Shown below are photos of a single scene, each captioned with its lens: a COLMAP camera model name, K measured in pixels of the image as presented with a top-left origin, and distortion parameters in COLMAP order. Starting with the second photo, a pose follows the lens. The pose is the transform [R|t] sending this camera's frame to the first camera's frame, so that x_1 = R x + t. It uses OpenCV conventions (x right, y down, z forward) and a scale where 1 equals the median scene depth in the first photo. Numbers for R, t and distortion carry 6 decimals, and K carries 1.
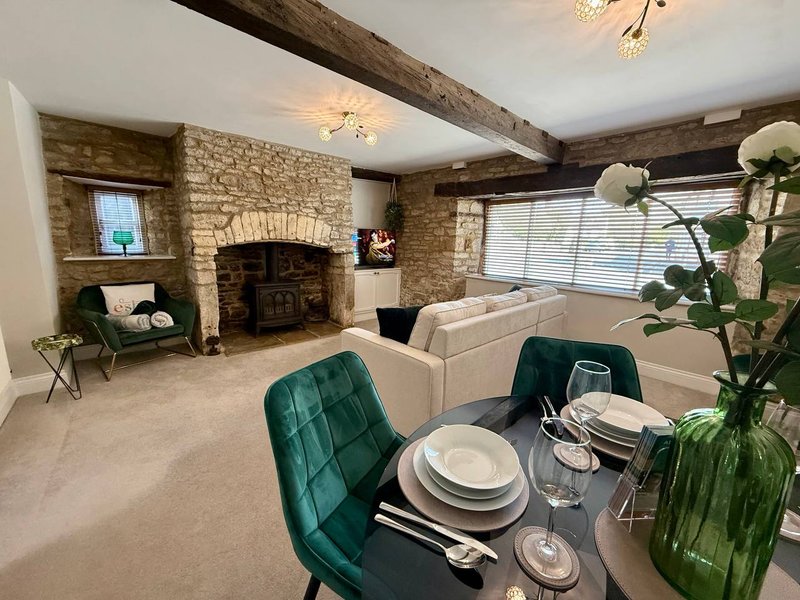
lens RADIAL K [[318.6, 0, 396.1], [0, 318.6, 299.1], [0, 0, 1]] dist [0.000082, 0.000484]
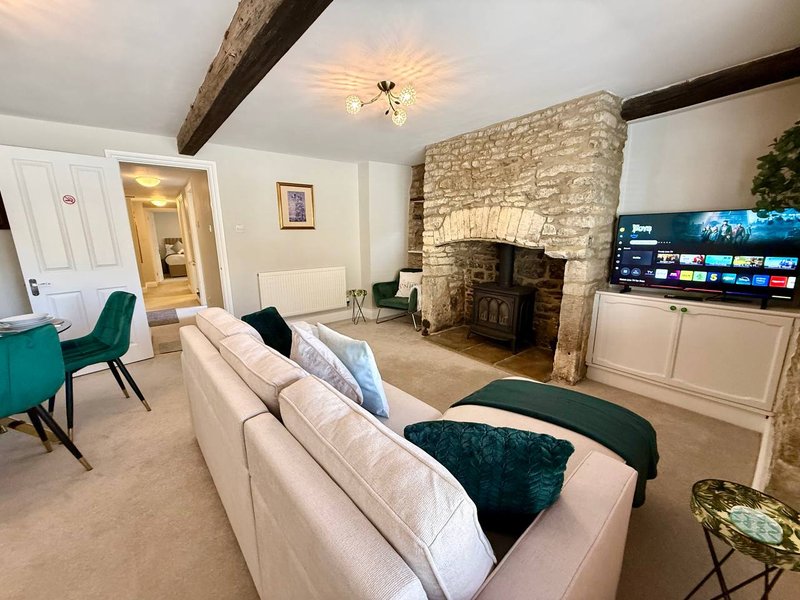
lens RADIAL K [[318.6, 0, 394.6], [0, 318.6, 299.8], [0, 0, 1]] dist [0.000082, 0.000484]
pose [[-0.050959, 0.180345, -0.982282, 0.572510], [-0.172944, 0.967107, 0.186531, -0.154512], [0.983612, 0.179386, -0.018093, 0.861069]]
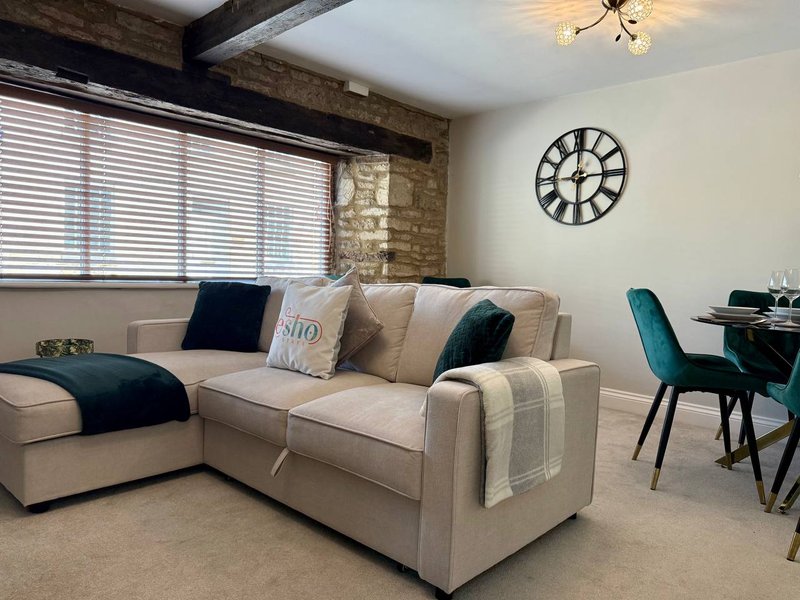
lens RADIAL K [[565.2, 0, 401.6], [0, 565.2, 302.1], [0, 0, 1]] dist [0.072979, -0.097531]
pose [[-0.066592, -0.084026, 0.994236, -0.533515], [0.145310, 0.985008, 0.092979, -0.050441], [-0.987143, 0.150664, -0.053384, 0.731132]]
